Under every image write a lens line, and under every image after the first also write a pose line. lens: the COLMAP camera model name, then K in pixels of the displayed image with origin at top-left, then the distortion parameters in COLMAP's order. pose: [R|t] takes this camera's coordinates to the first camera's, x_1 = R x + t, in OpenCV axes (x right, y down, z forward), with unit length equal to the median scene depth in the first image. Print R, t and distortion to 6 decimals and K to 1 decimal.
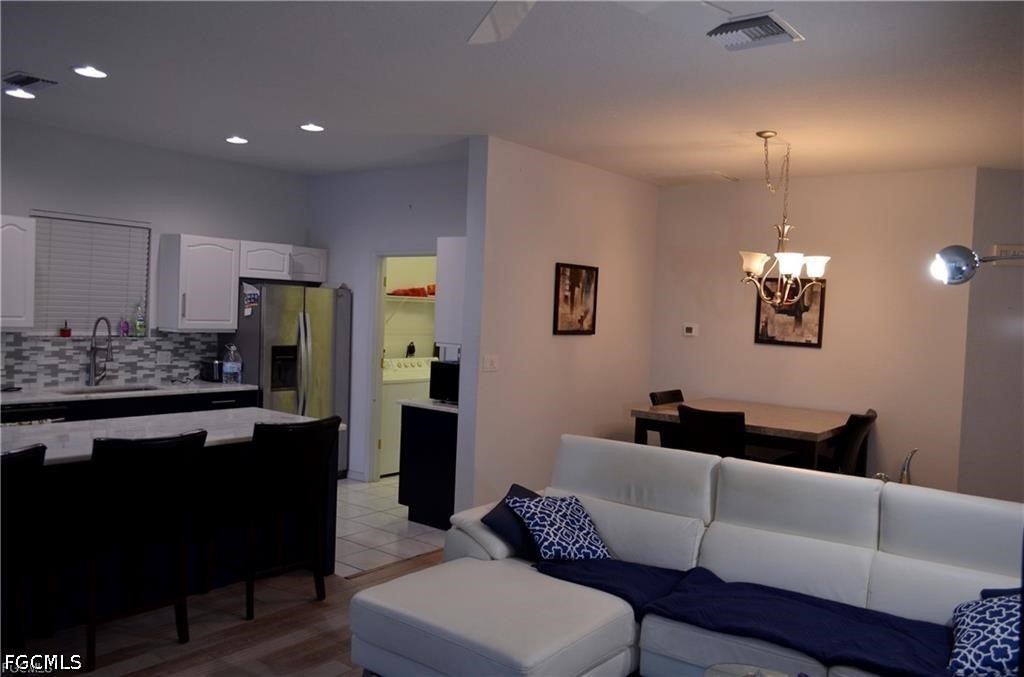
lens RADIAL K [[792.6, 0, 521.0], [0, 792.6, 340.0], [0, 0, 1]] dist [-0.013360, 0.009420]
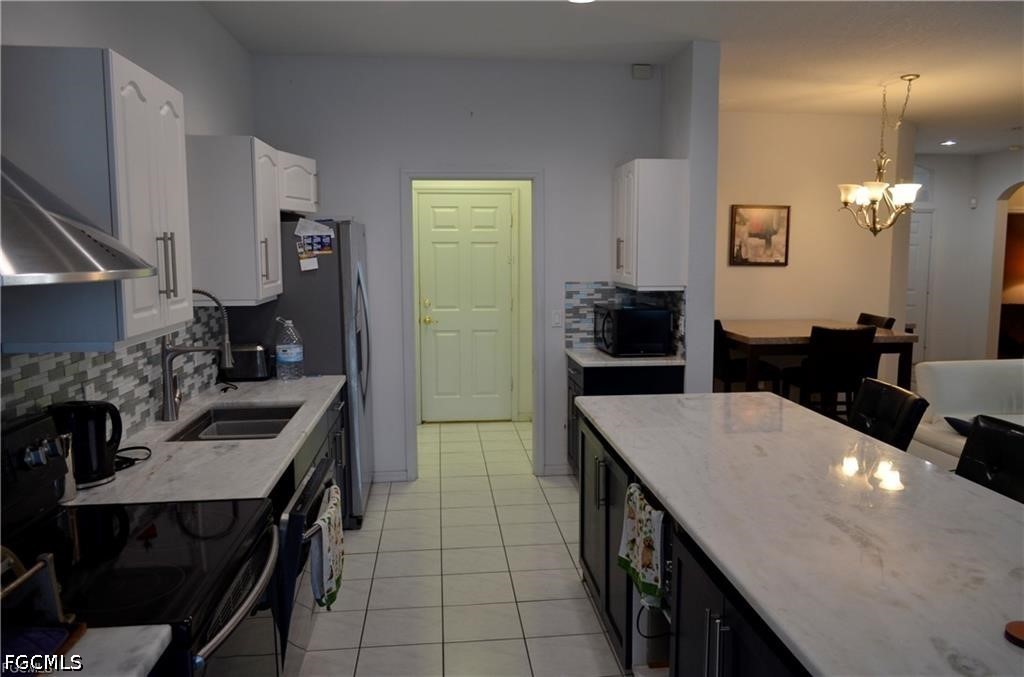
lens RADIAL K [[792.6, 0, 523.0], [0, 792.6, 338.6], [0, 0, 1]] dist [-0.013360, 0.009420]
pose [[0.713034, -0.124023, 0.690073, -0.700177], [0.058683, 0.991334, 0.117532, -0.042996], [-0.698670, -0.043309, 0.714133, 0.436420]]
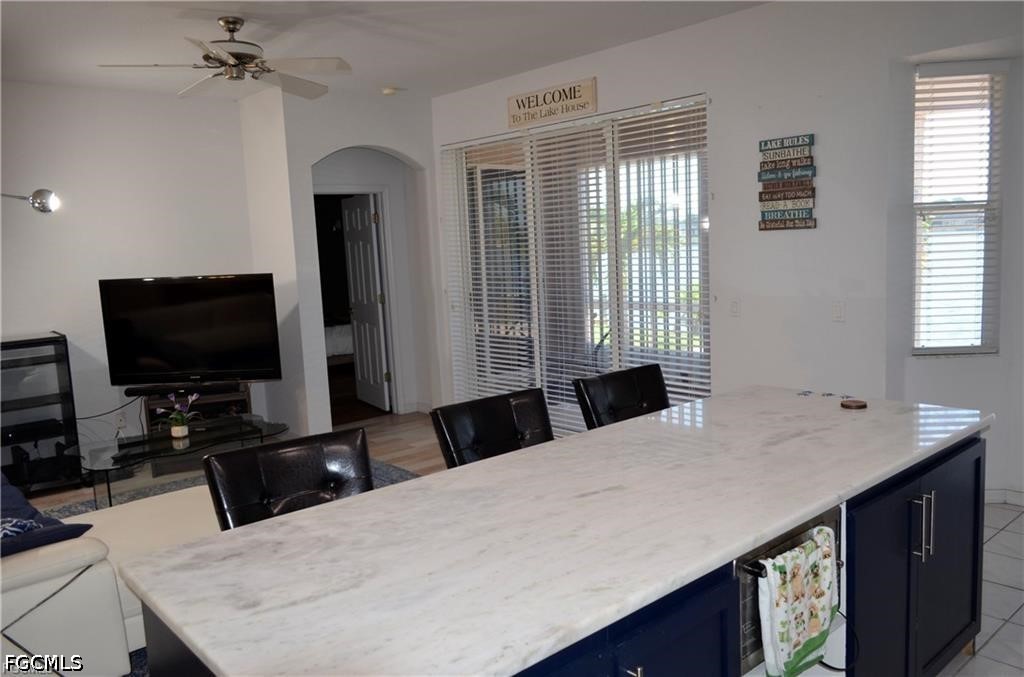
lens RADIAL K [[792.6, 0, 509.2], [0, 792.6, 339.0], [0, 0, 1]] dist [-0.013360, 0.009420]
pose [[-0.984265, -0.021773, 0.175354, -0.343125], [0.008429, 0.985464, 0.169673, -0.044762], [-0.176499, 0.168481, -0.969774, 0.963366]]
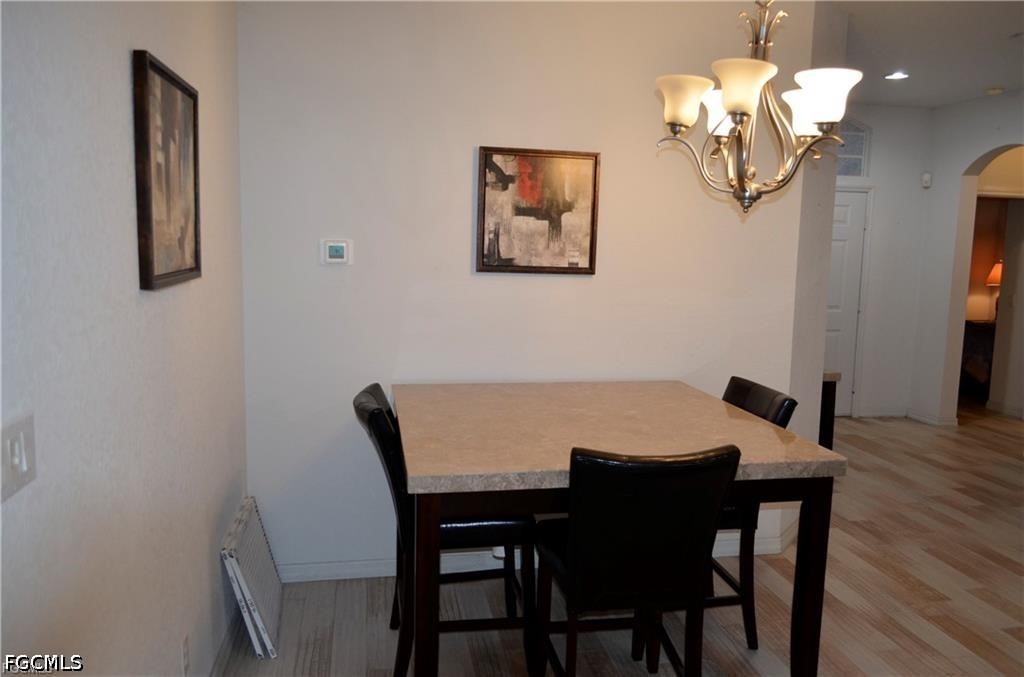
lens RADIAL K [[792.6, 0, 526.6], [0, 792.6, 336.1], [0, 0, 1]] dist [-0.013360, 0.009420]
pose [[0.654733, -0.122358, 0.745891, -0.087677], [0.036365, 0.990767, 0.130606, -0.022726], [-0.754985, -0.058388, 0.653137, 0.652619]]
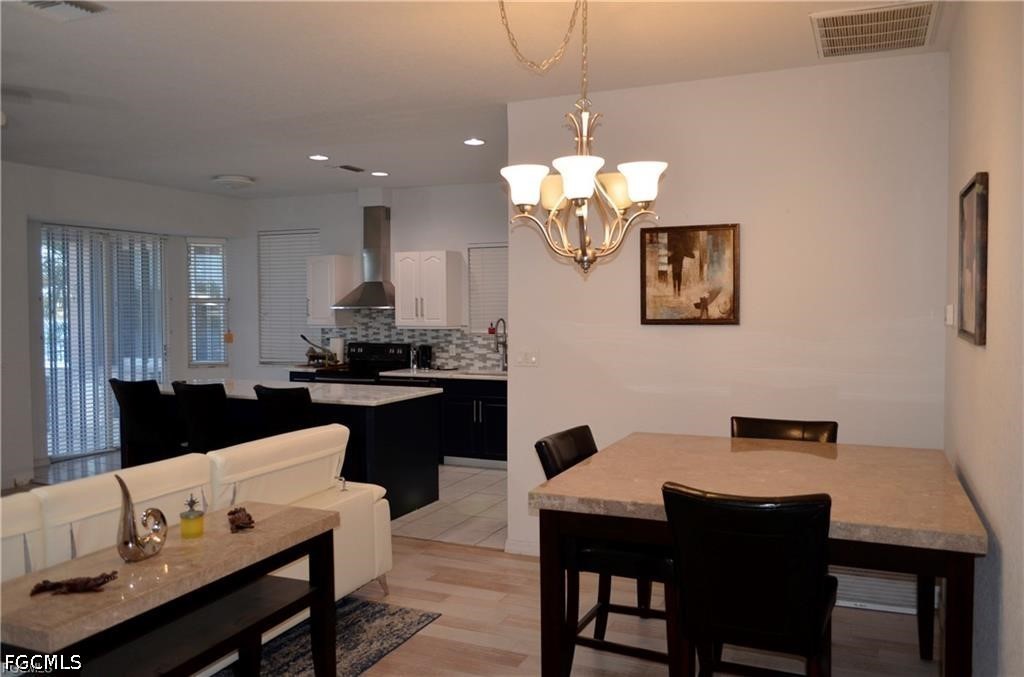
lens RADIAL K [[792.6, 0, 535.7], [0, 792.6, 339.8], [0, 0, 1]] dist [-0.013360, 0.009420]
pose [[0.260013, -0.002850, -0.965601, 0.699674], [-0.020100, 0.999763, -0.008363, 0.014745], [0.965396, 0.021583, 0.259894, 0.674890]]
